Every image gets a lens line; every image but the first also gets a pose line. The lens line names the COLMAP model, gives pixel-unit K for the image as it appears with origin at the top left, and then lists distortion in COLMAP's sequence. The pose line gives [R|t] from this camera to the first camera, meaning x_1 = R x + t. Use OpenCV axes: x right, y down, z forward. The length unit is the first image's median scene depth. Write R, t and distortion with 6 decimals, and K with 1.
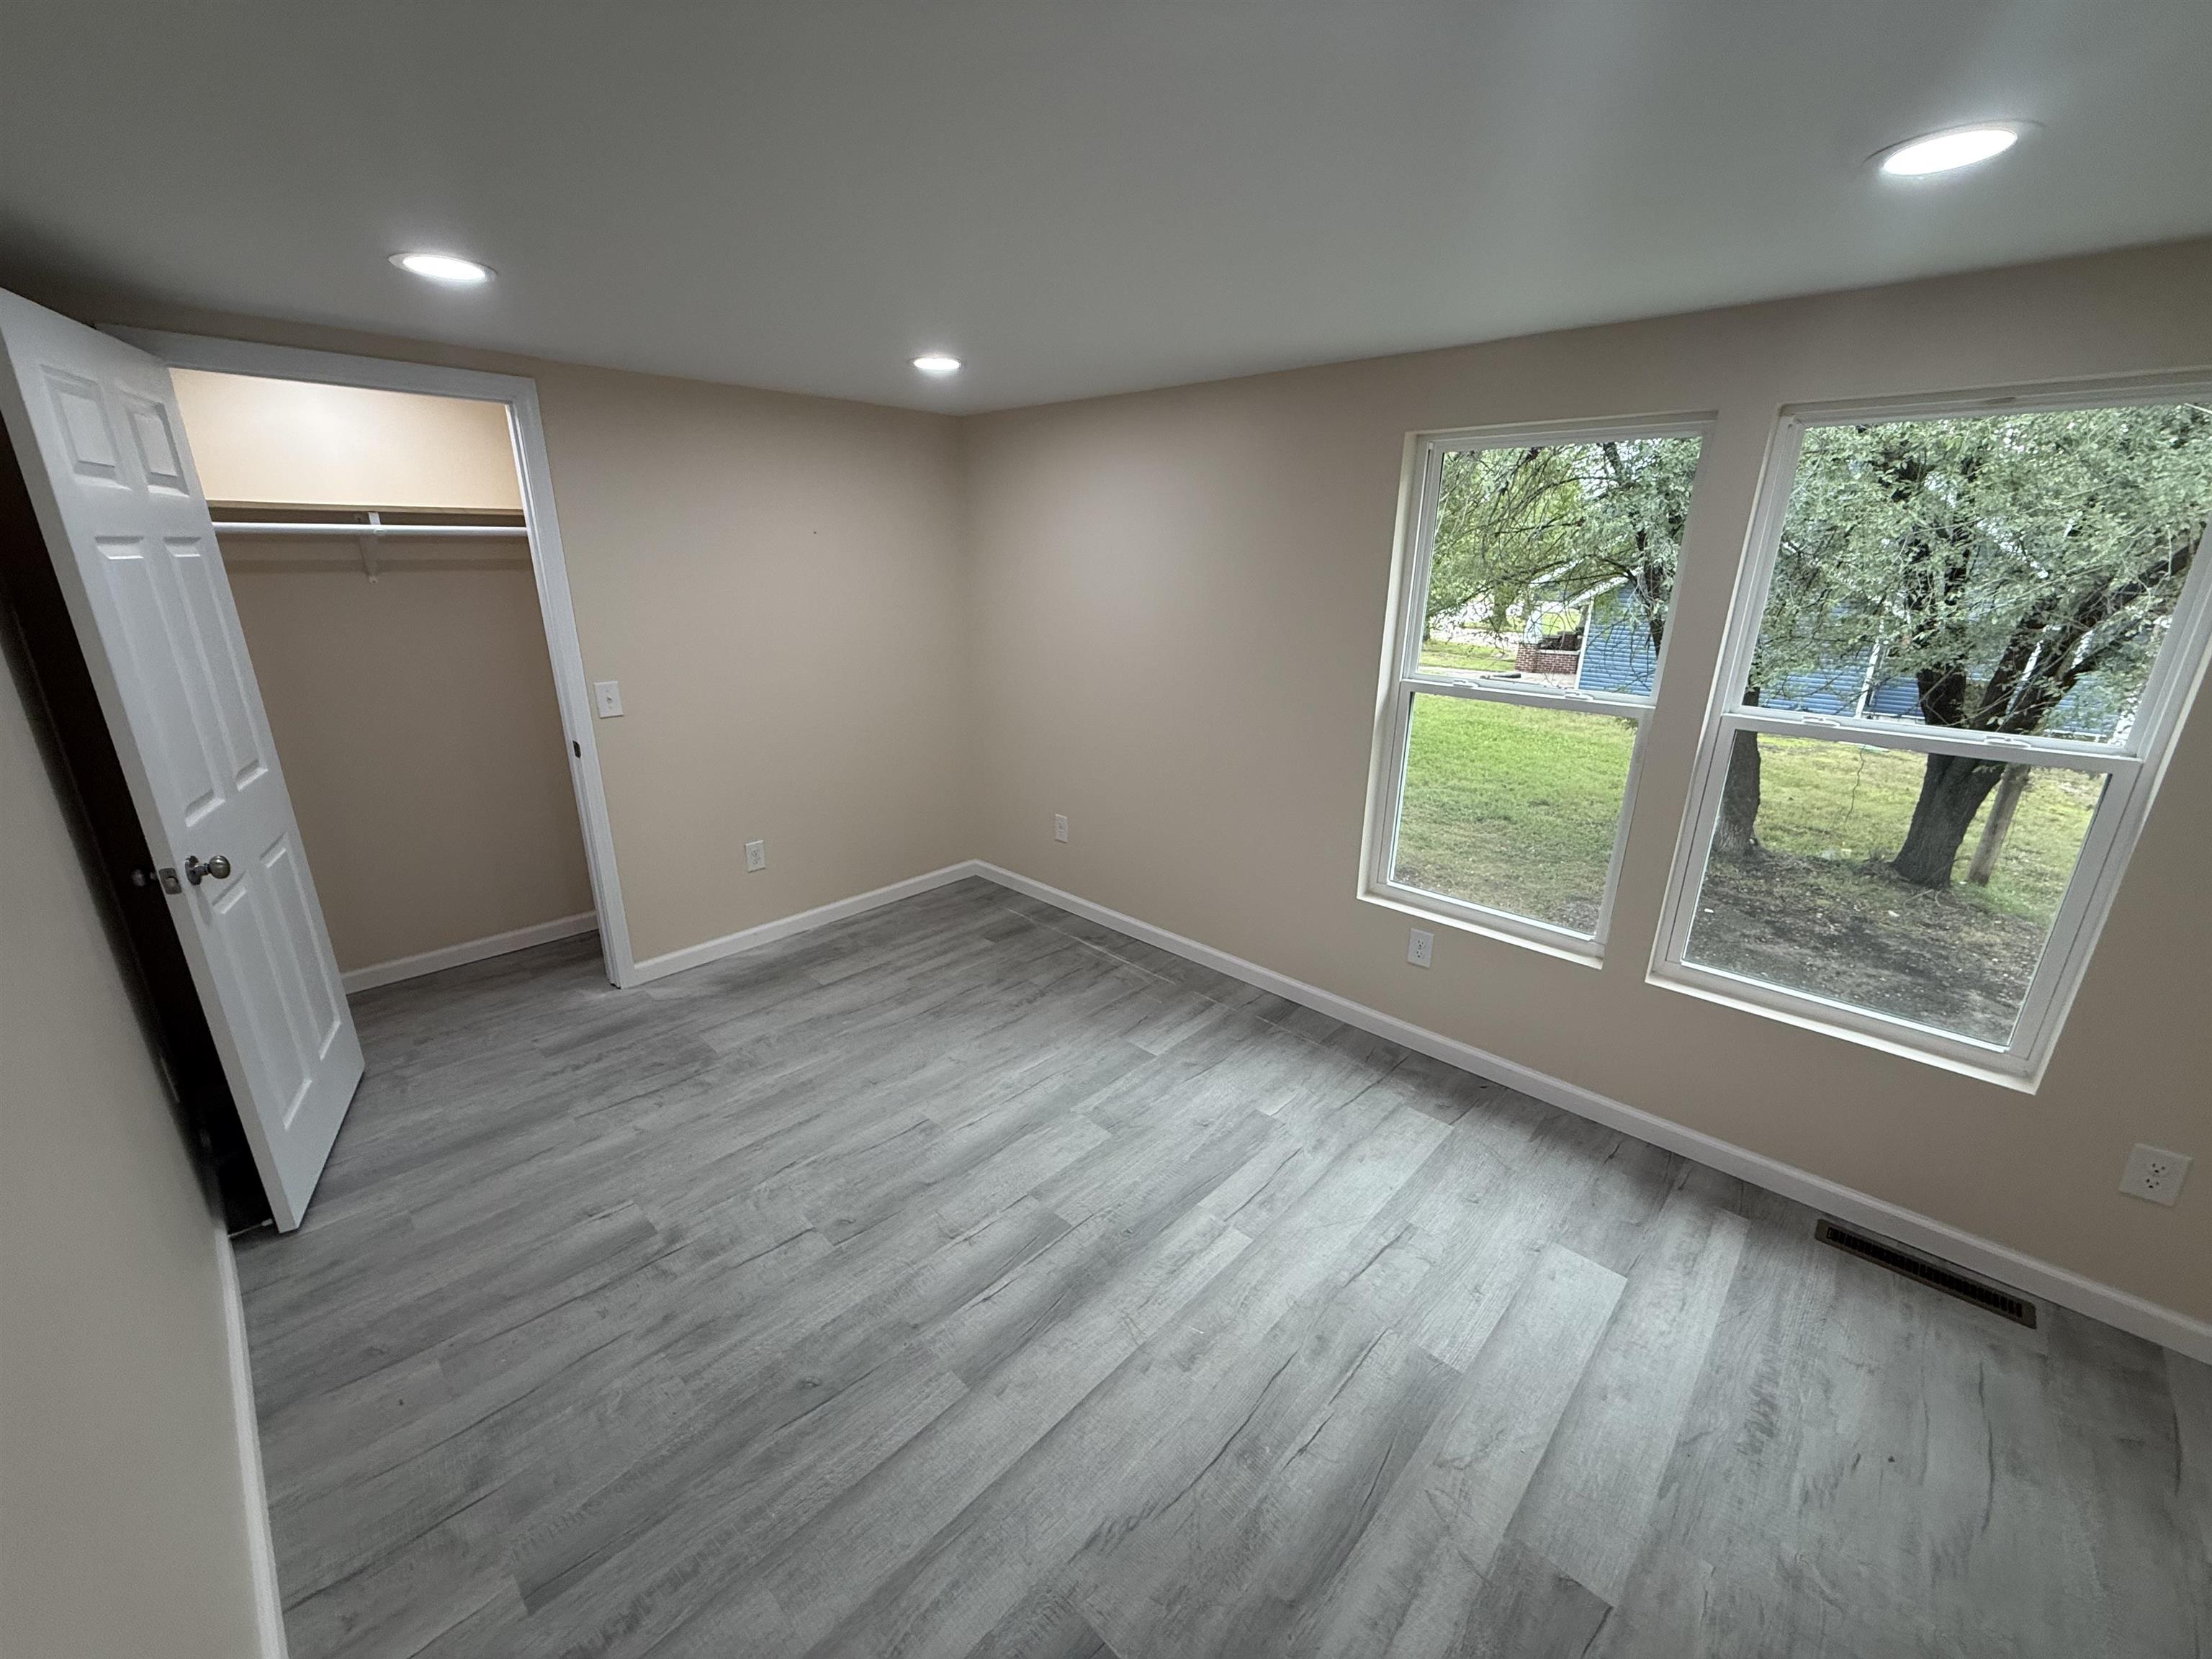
lens RADIAL K [[879.1, 0, 1097.9], [0, 879.1, 830.5], [0, 0, 1]] dist [-0.003959, -0.000371]
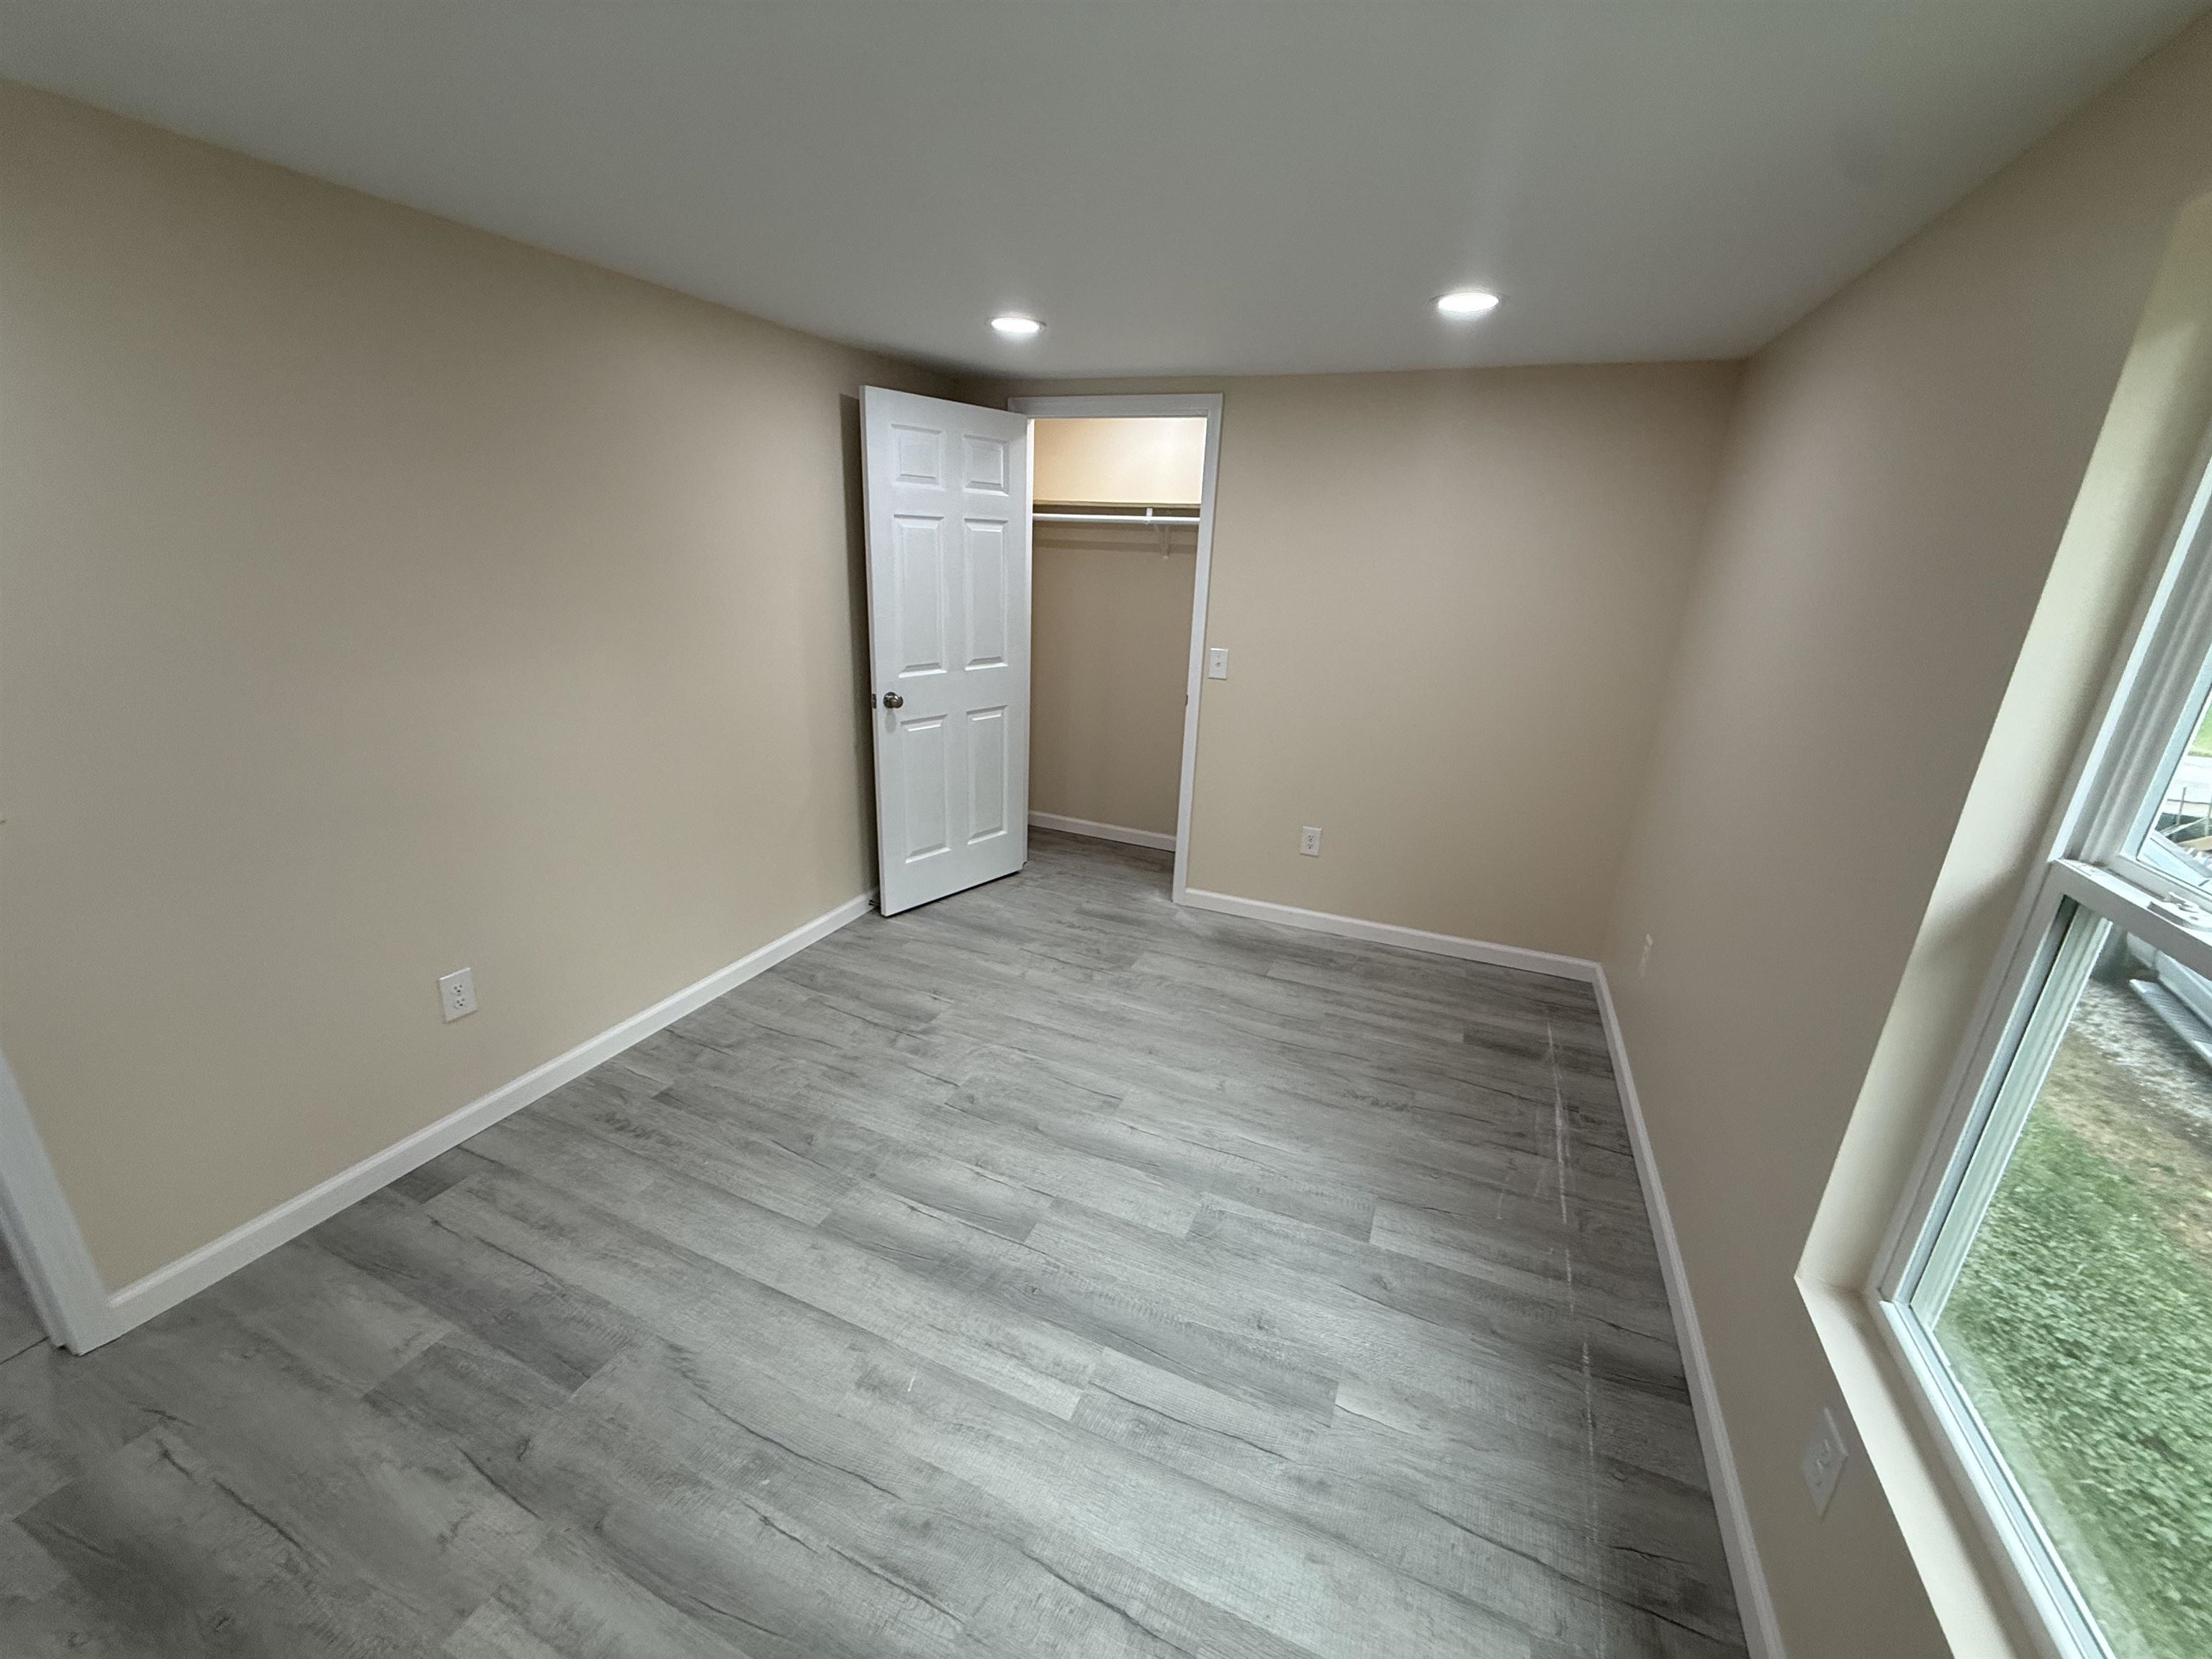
lens RADIAL K [[879.1, 0, 1109.6], [0, 879.1, 835.4], [0, 0, 1]] dist [-0.003959, -0.000371]
pose [[0.350110, 0.300804, -0.887096, 0.620587], [-0.319023, 0.928709, 0.189006, -0.138185], [0.880708, 0.216831, 0.421114, 0.526050]]
